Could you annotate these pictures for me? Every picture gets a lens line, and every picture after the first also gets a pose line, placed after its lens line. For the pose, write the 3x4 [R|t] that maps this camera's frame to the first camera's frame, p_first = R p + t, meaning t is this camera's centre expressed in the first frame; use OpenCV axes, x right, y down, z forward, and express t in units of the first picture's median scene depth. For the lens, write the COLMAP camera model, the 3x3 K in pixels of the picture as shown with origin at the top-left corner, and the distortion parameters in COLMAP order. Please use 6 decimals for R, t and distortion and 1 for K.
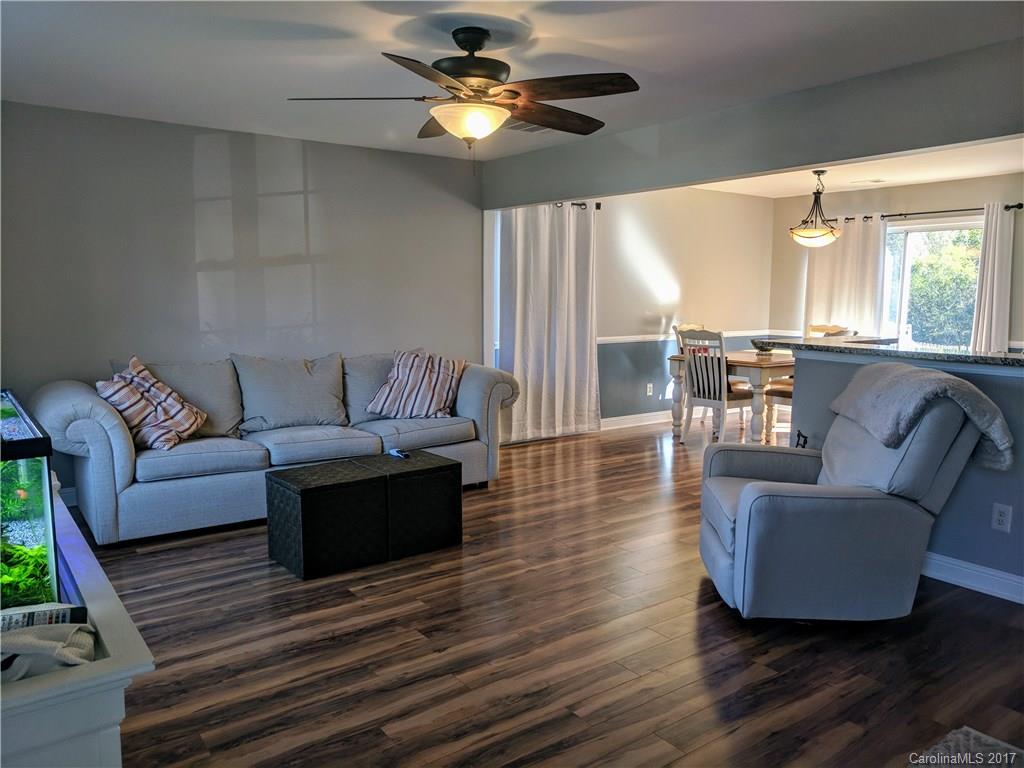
lens RADIAL K [[769.4, 0, 517.4], [0, 769.4, 389.9], [0, 0, 1]] dist [0.002279, 0.007583]
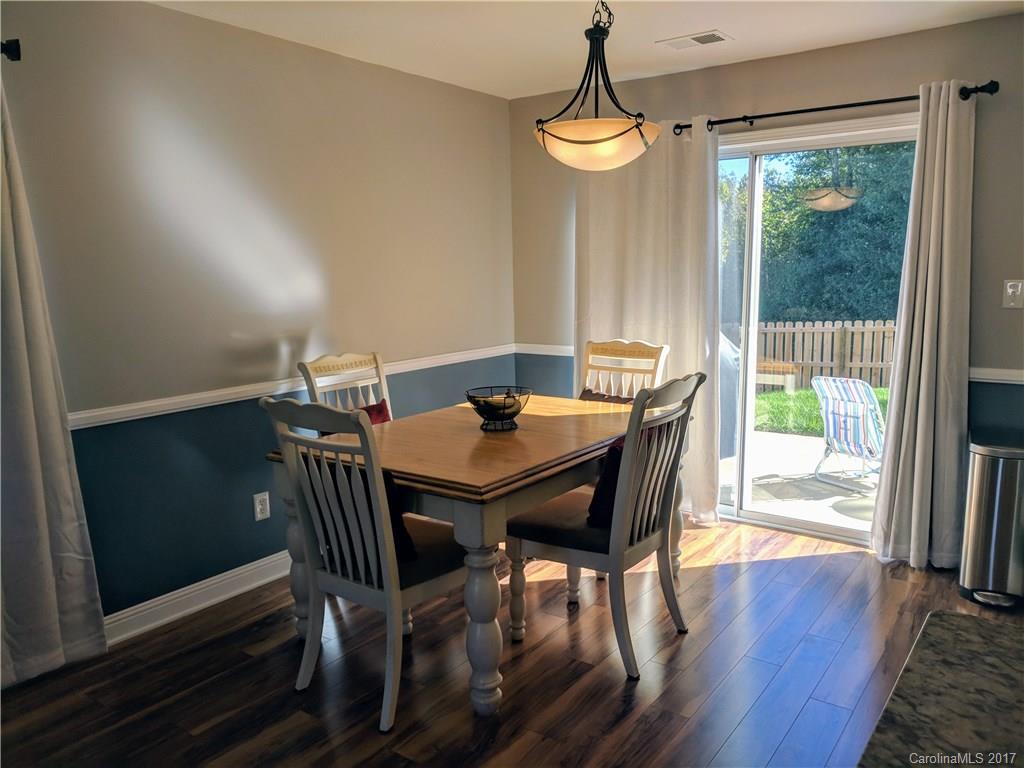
lens RADIAL K [[769.4, 0, 509.5], [0, 769.4, 383.6], [0, 0, 1]] dist [0.002279, 0.007583]
pose [[0.957485, -0.065722, 0.280898, 0.201432], [0.060617, 0.997800, 0.026835, -0.078951], [-0.282044, -0.008667, 0.959362, 0.569191]]
